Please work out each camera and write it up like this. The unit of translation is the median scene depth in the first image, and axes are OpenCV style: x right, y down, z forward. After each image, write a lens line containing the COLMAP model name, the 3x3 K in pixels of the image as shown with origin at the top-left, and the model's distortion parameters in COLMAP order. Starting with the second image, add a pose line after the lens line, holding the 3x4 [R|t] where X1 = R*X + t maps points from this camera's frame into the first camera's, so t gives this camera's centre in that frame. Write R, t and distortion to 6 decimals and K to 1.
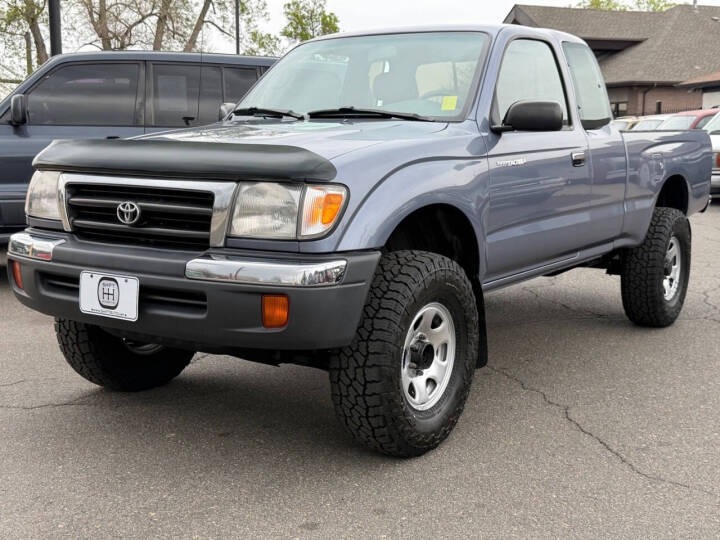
lens RADIAL K [[909.3, 0, 360.0], [0, 909.3, 270.0], [0, 0, 1]] dist [0.212388, -0.505791]
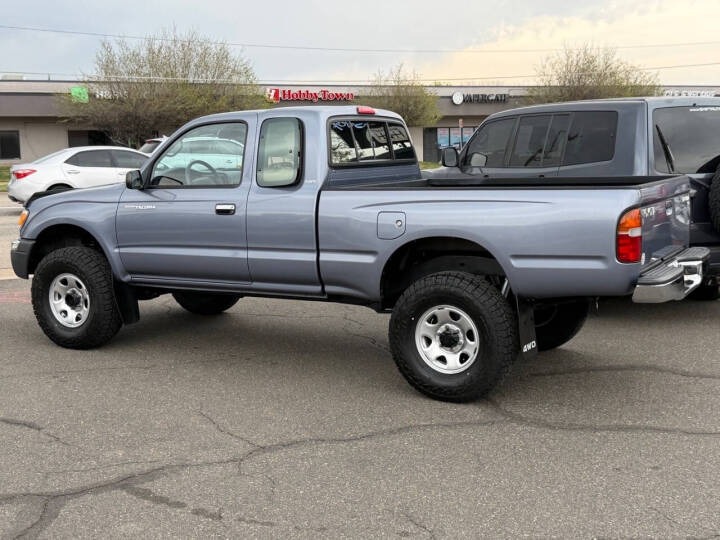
lens RADIAL K [[909.3, 0, 360.0], [0, 909.3, 270.0], [0, 0, 1]] dist [0.212388, -0.505791]
pose [[0.084866, 0.127387, -0.988216, 2.081849], [-0.126084, 0.985194, 0.116170, -0.279711], [0.988383, 0.114739, 0.099671, 1.405218]]
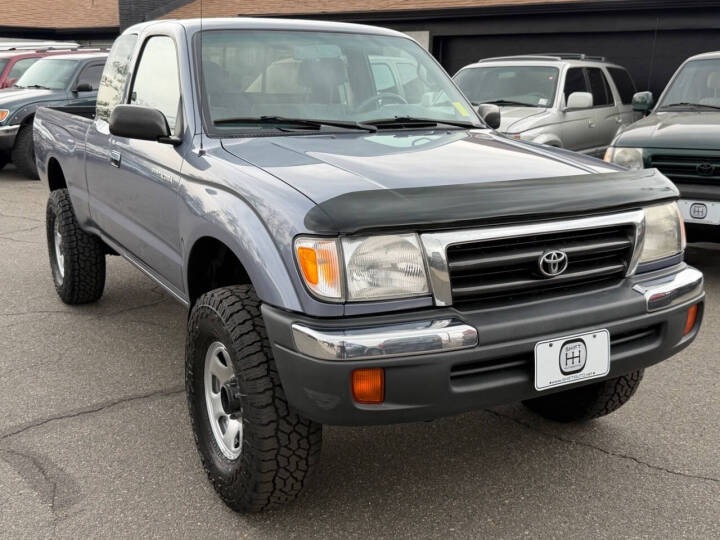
lens RADIAL K [[802.6, 0, 360.0], [0, 802.6, 270.0], [0, 0, 1]] dist [0.182204, -0.420610]
pose [[0.429674, -0.212413, 0.877645, -0.948708], [0.128600, 0.976426, 0.173362, -0.200599], [-0.893780, 0.038376, 0.446861, 0.770582]]
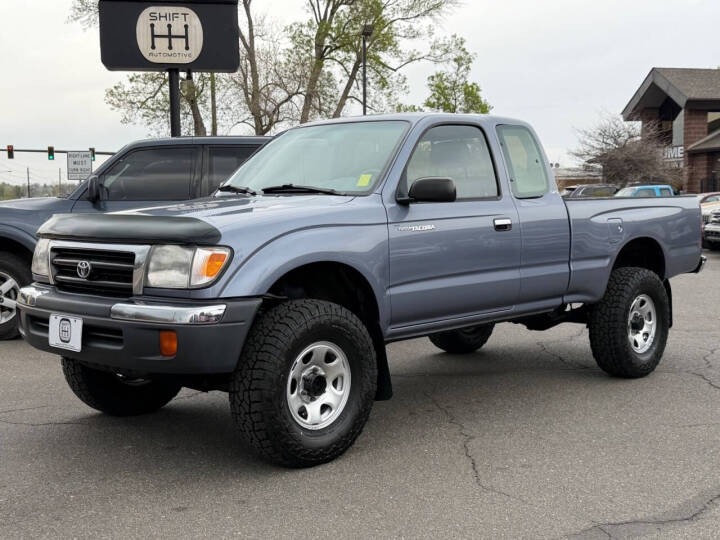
lens RADIAL K [[909.3, 0, 360.0], [0, 909.3, 270.0], [0, 0, 1]] dist [0.212388, -0.505791]
pose [[0.984955, -0.002063, -0.172801, 0.339982], [-0.010096, 0.997534, -0.069452, 0.024375], [0.172518, 0.070152, 0.982505, -0.208448]]
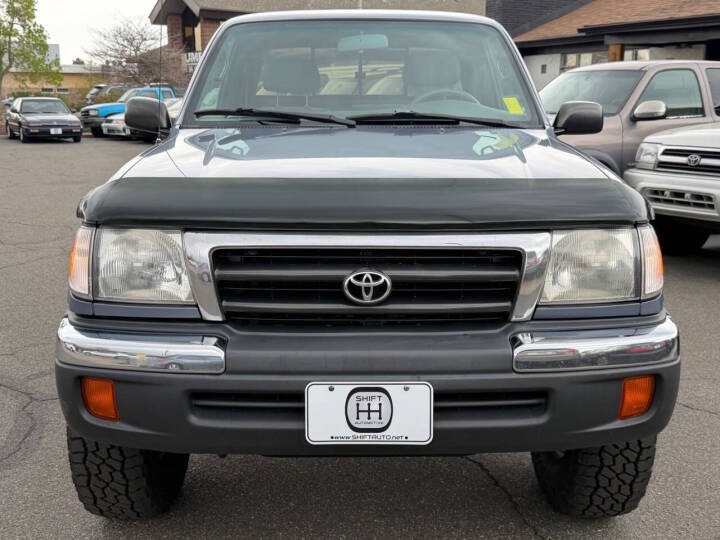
lens RADIAL K [[809.5, 0, 360.0], [0, 809.5, 270.0], [0, 0, 1]] dist [0.194011, -0.455103]
pose [[0.817546, -0.121096, 0.562987, -0.559170], [0.084407, 0.992280, 0.090862, -0.122426], [-0.569643, -0.026763, 0.821456, 0.476216]]
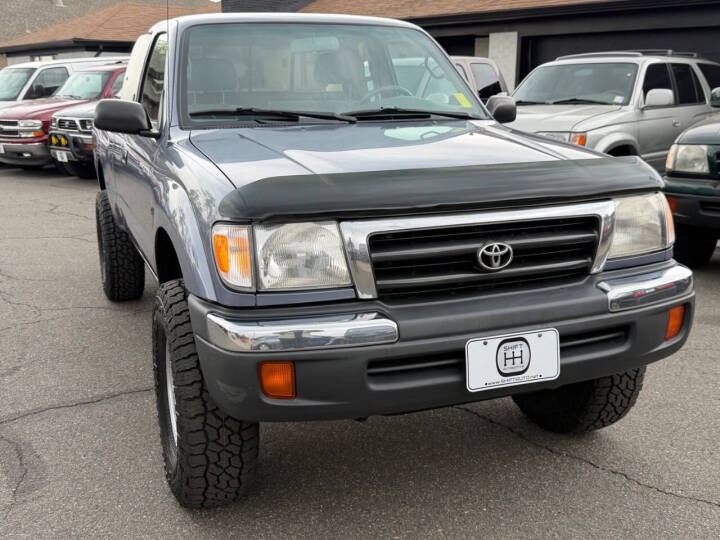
lens RADIAL K [[802.6, 0, 360.0], [0, 802.6, 270.0], [0, 0, 1]] dist [0.182204, -0.420610]
pose [[0.556640, -0.195119, 0.807515, -0.845057], [0.137268, 0.980268, 0.142239, -0.158292], [-0.819335, 0.031670, 0.572440, 0.647274]]
